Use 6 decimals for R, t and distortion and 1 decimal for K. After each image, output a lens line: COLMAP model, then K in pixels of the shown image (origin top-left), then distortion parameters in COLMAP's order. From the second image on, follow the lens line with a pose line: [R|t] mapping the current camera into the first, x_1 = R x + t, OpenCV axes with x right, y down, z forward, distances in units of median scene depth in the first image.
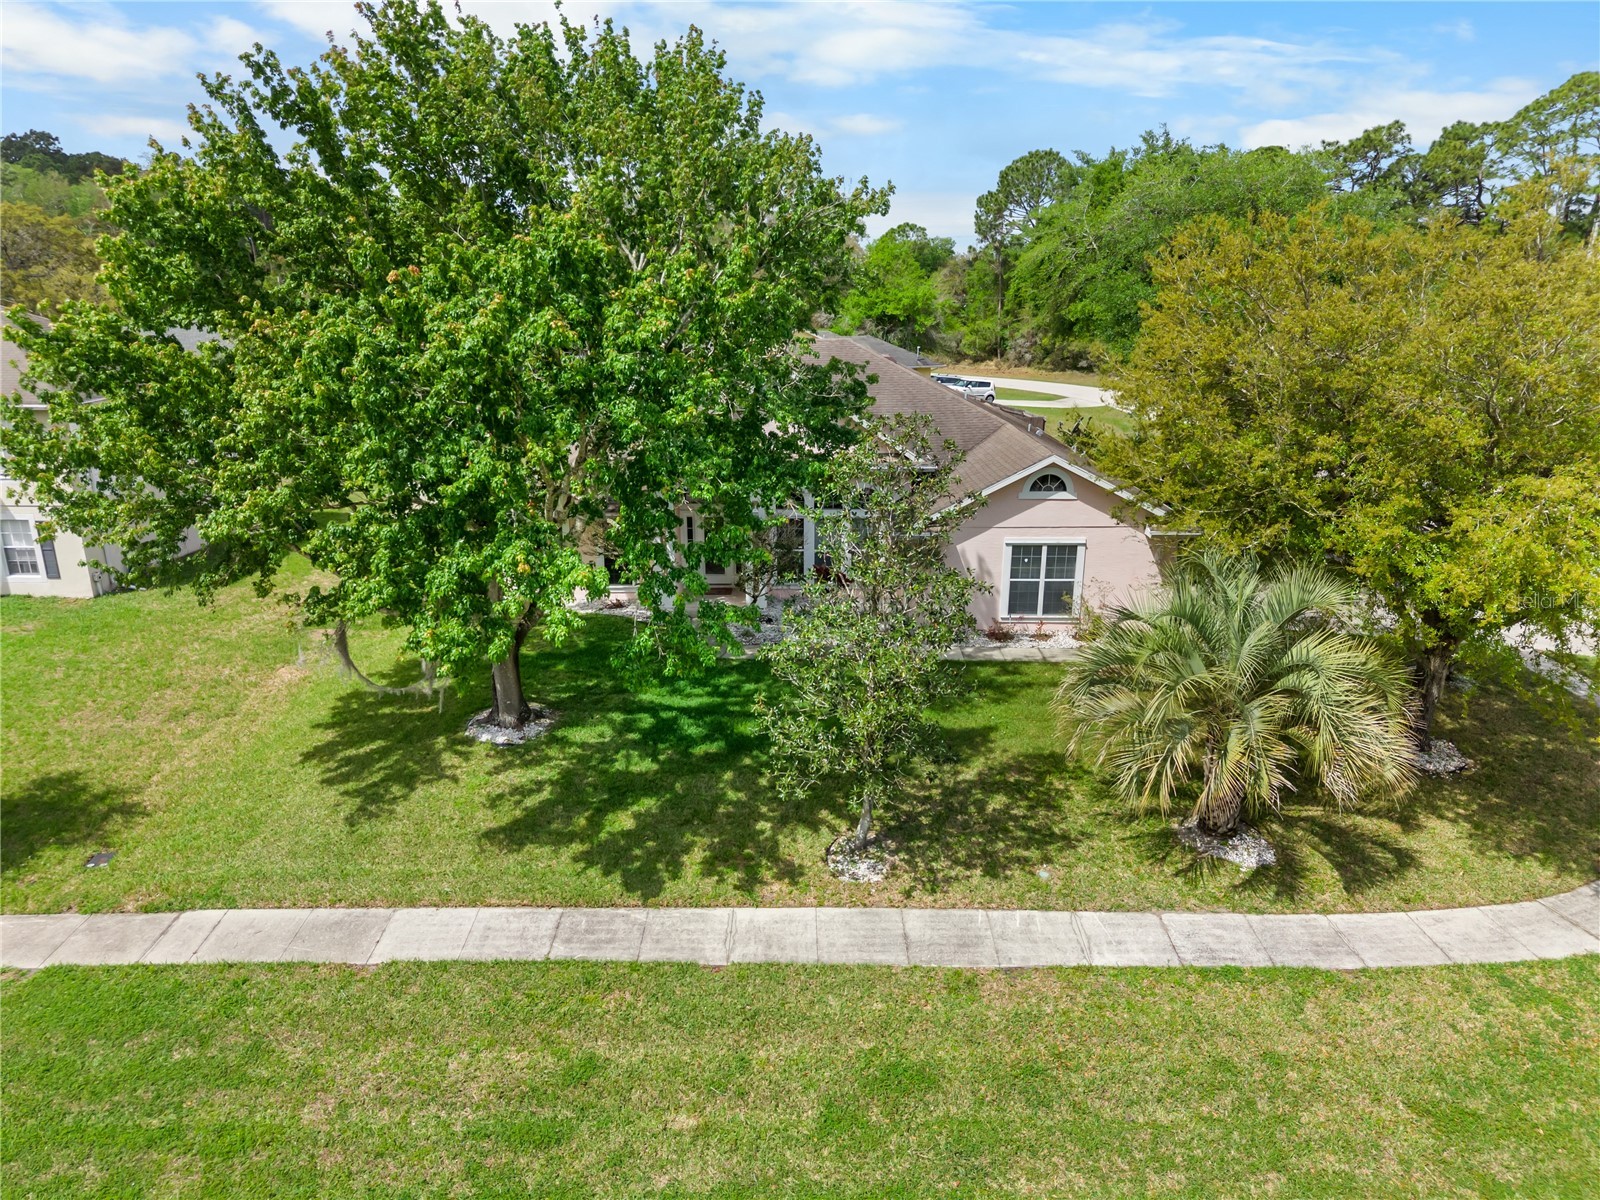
lens RADIAL K [[1066.3, 0, 799.9], [0, 1066.3, 602.7], [0, 0, 1]] dist [0.015272, -0.010154]
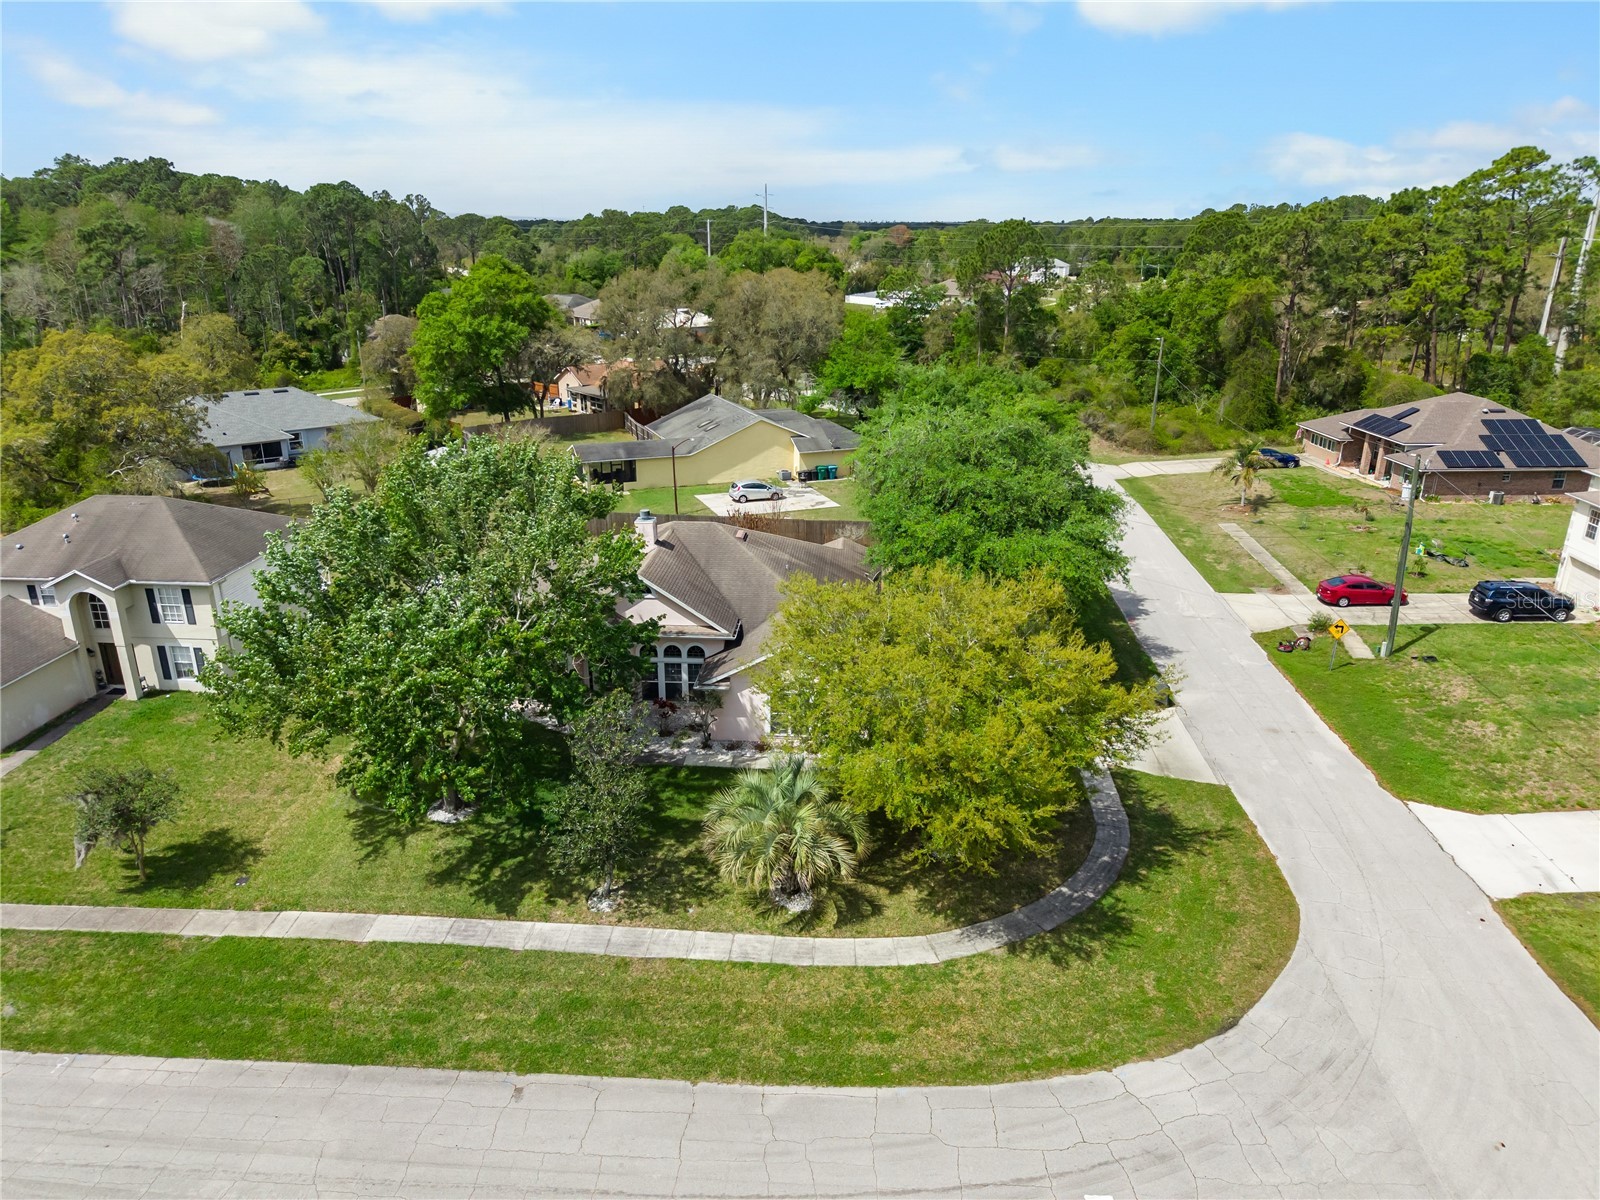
lens RADIAL K [[1066.3, 0, 799.4], [0, 1066.3, 599.5], [0, 0, 1]] dist [0.015272, -0.010154]
pose [[0.997268, 0.026141, -0.069084, 0.553854], [-0.023090, 0.998738, 0.044595, -0.428508], [0.070163, -0.042878, 0.996614, -0.973092]]
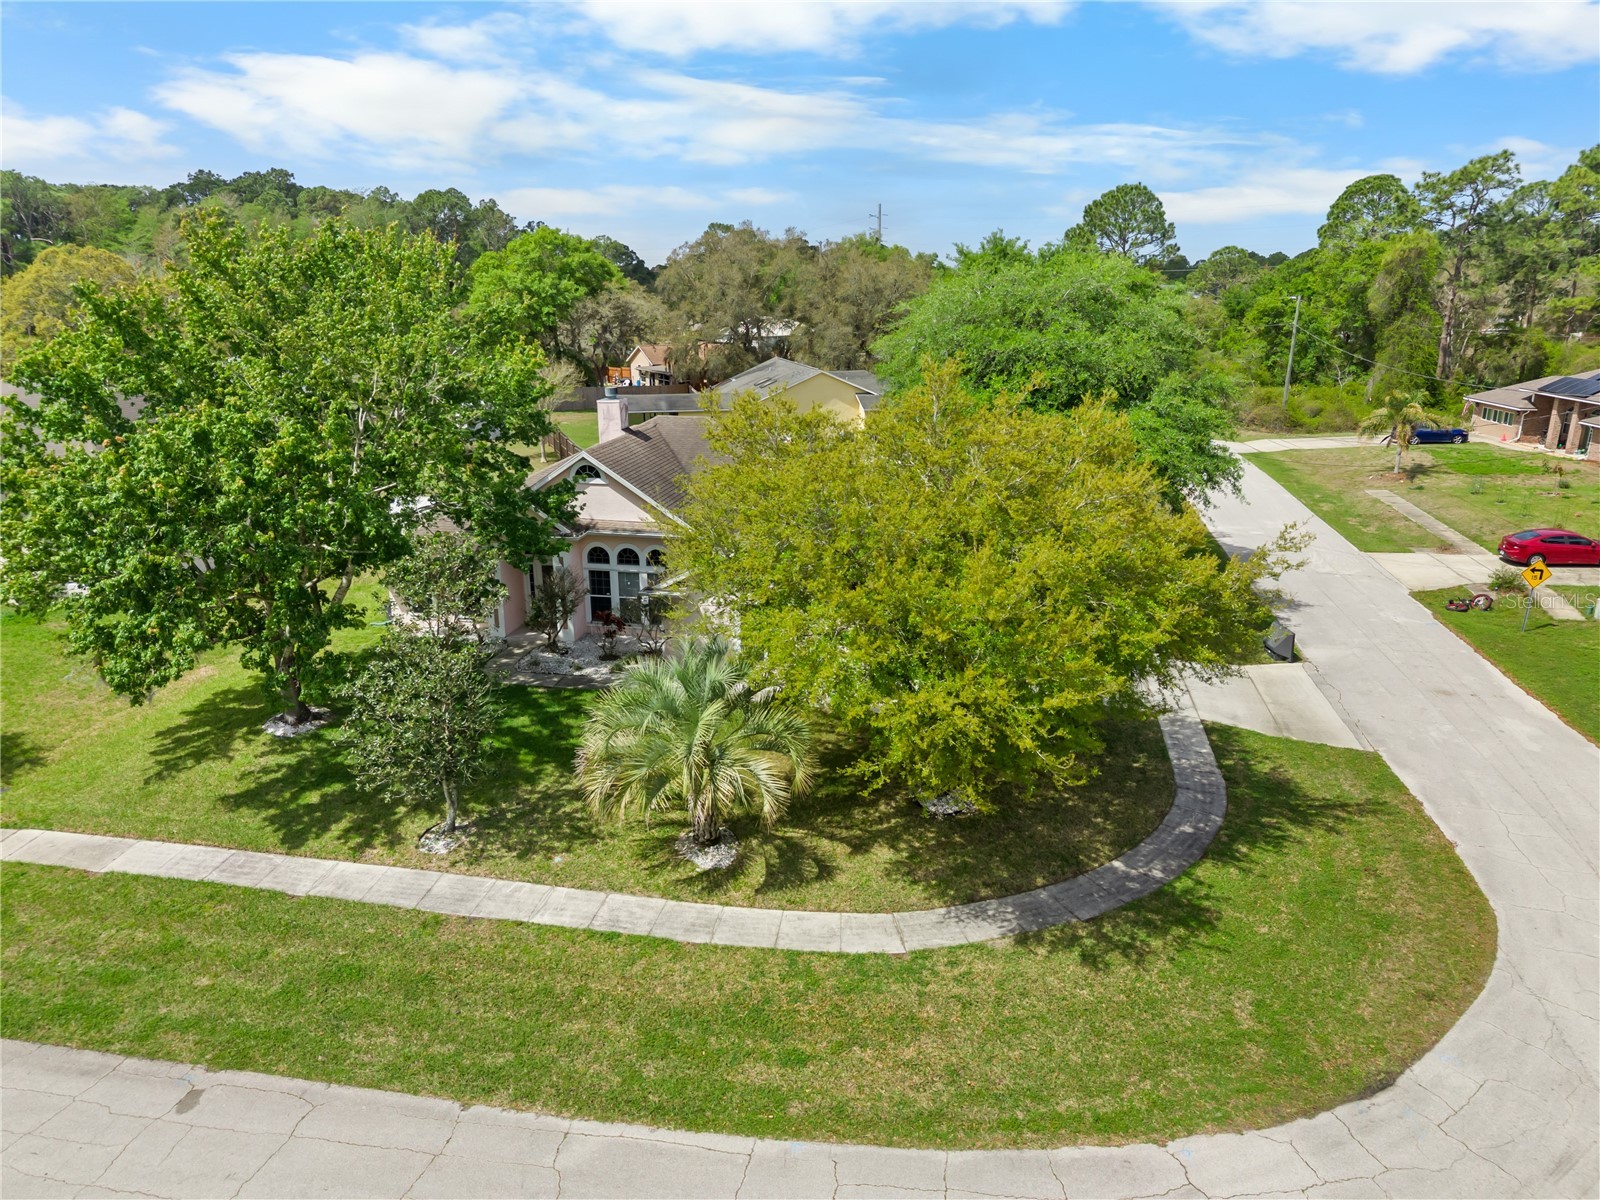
lens RADIAL K [[1066.3, 0, 798.4], [0, 1066.3, 599.8], [0, 0, 1]] dist [0.015272, -0.010154]
pose [[0.982053, 0.053577, -0.180833, 0.766904], [-0.053774, 0.998546, 0.003822, -0.107615], [0.180775, 0.005971, 0.983506, -0.319732]]
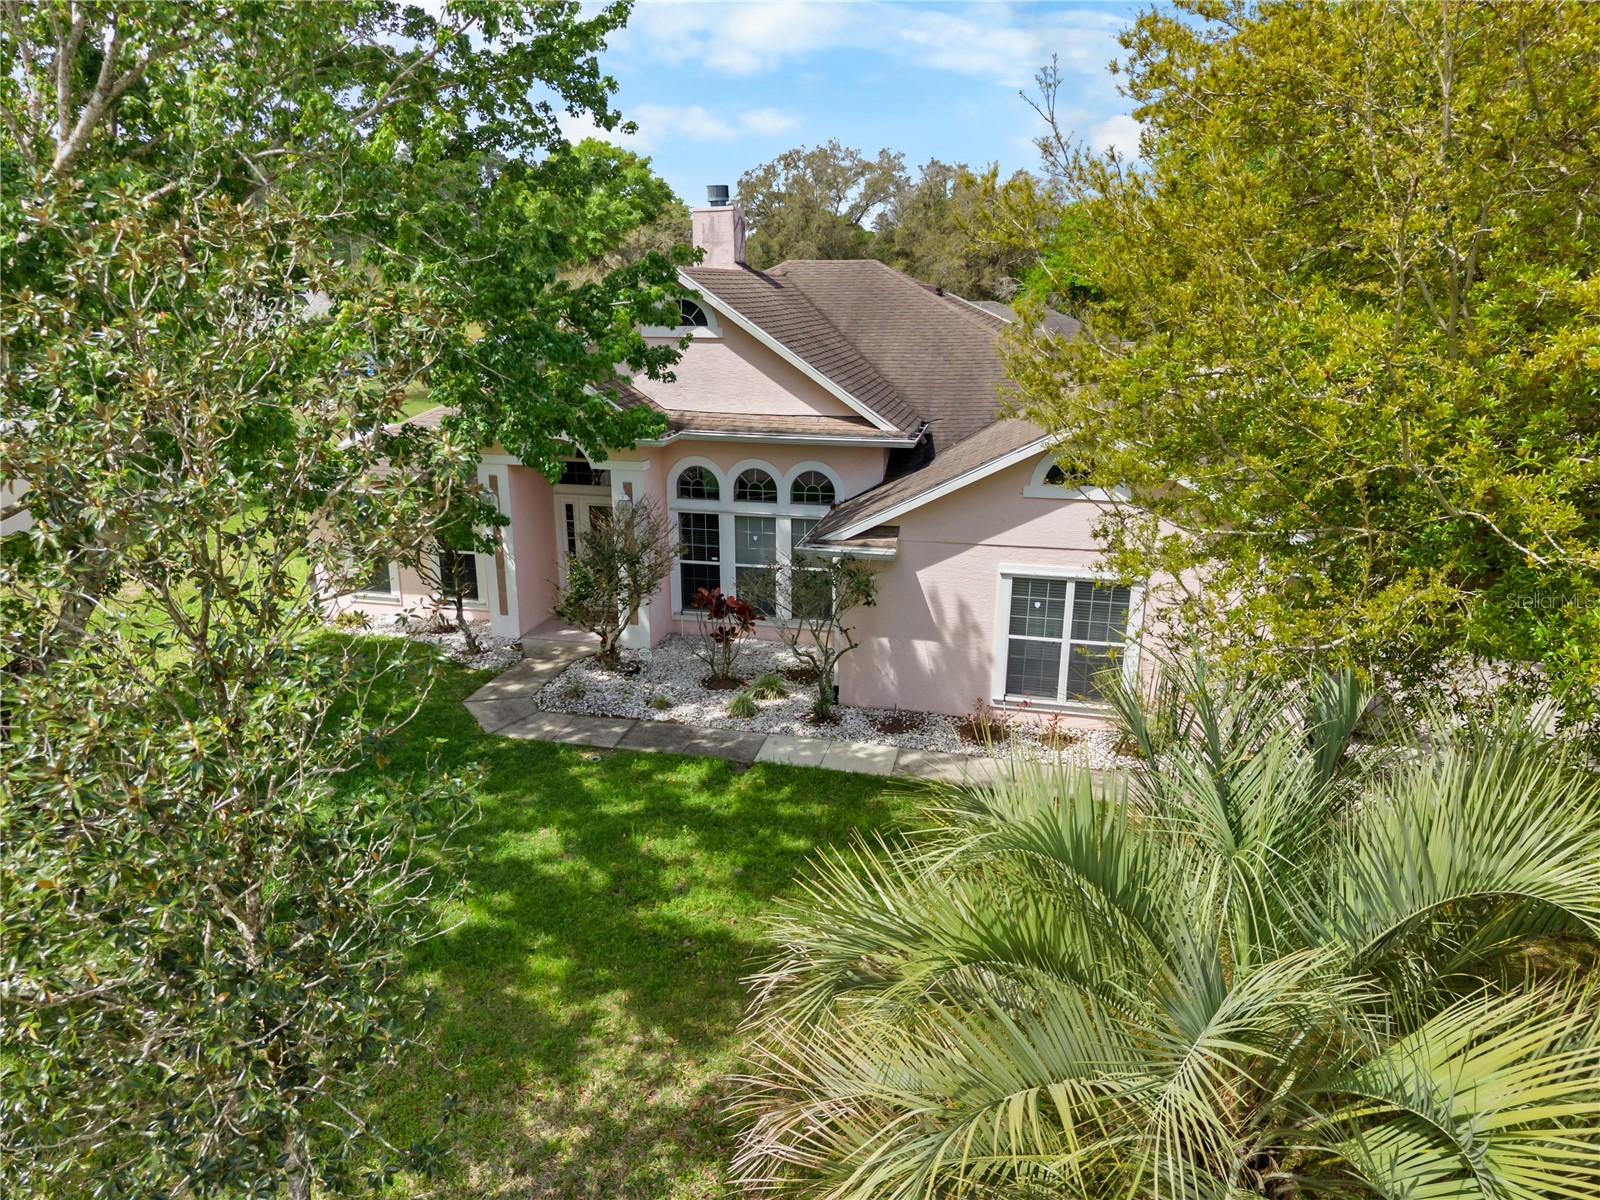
lens RADIAL K [[1066.3, 0, 790.1], [0, 1066.3, 606.1], [0, 0, 1]] dist [0.015272, -0.010154]
pose [[0.972721, 0.065049, -0.222672, 0.332390], [-0.064349, 0.997873, 0.010406, -0.057775], [0.222875, 0.004207, 0.974838, 0.647253]]
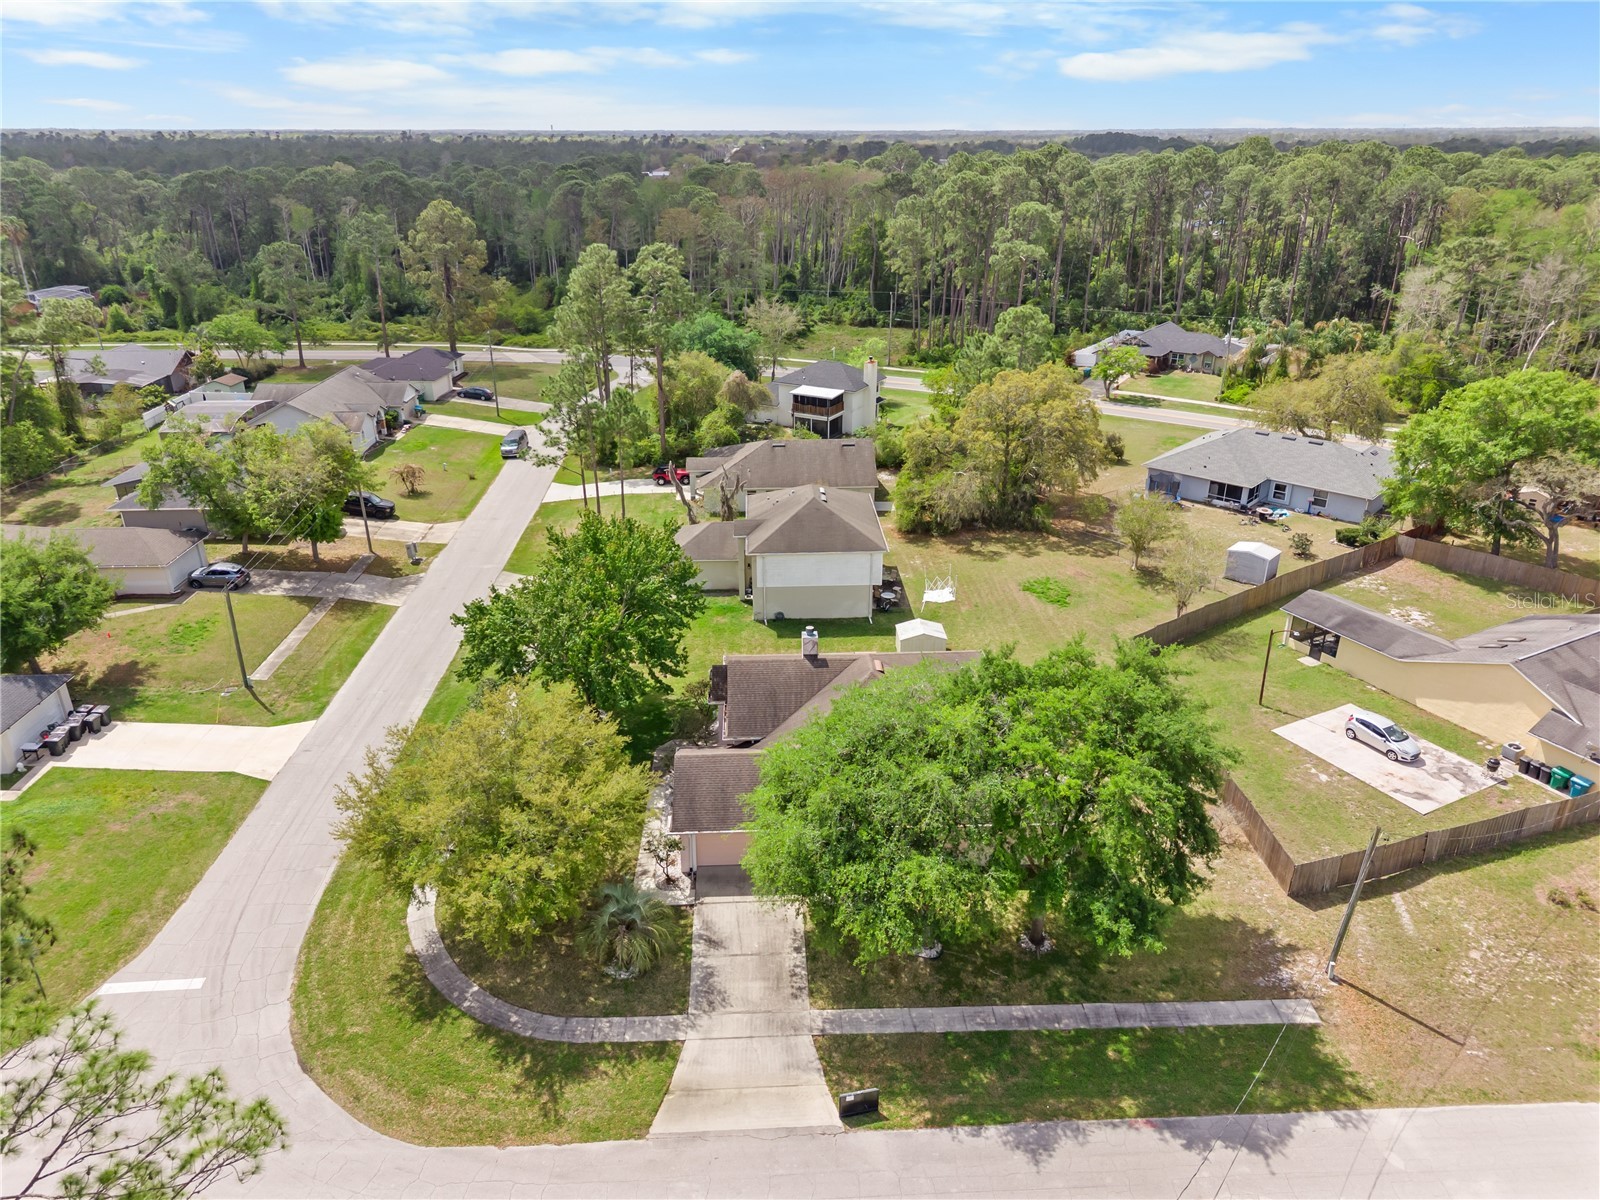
lens RADIAL K [[1066.3, 0, 798.8], [0, 1066.3, 608.2], [0, 0, 1]] dist [0.015272, -0.010154]
pose [[0.044569, 0.410038, -0.910979, 3.051307], [-0.287604, 0.878545, 0.381368, -1.892462], [0.956712, 0.245005, 0.157084, 1.260932]]
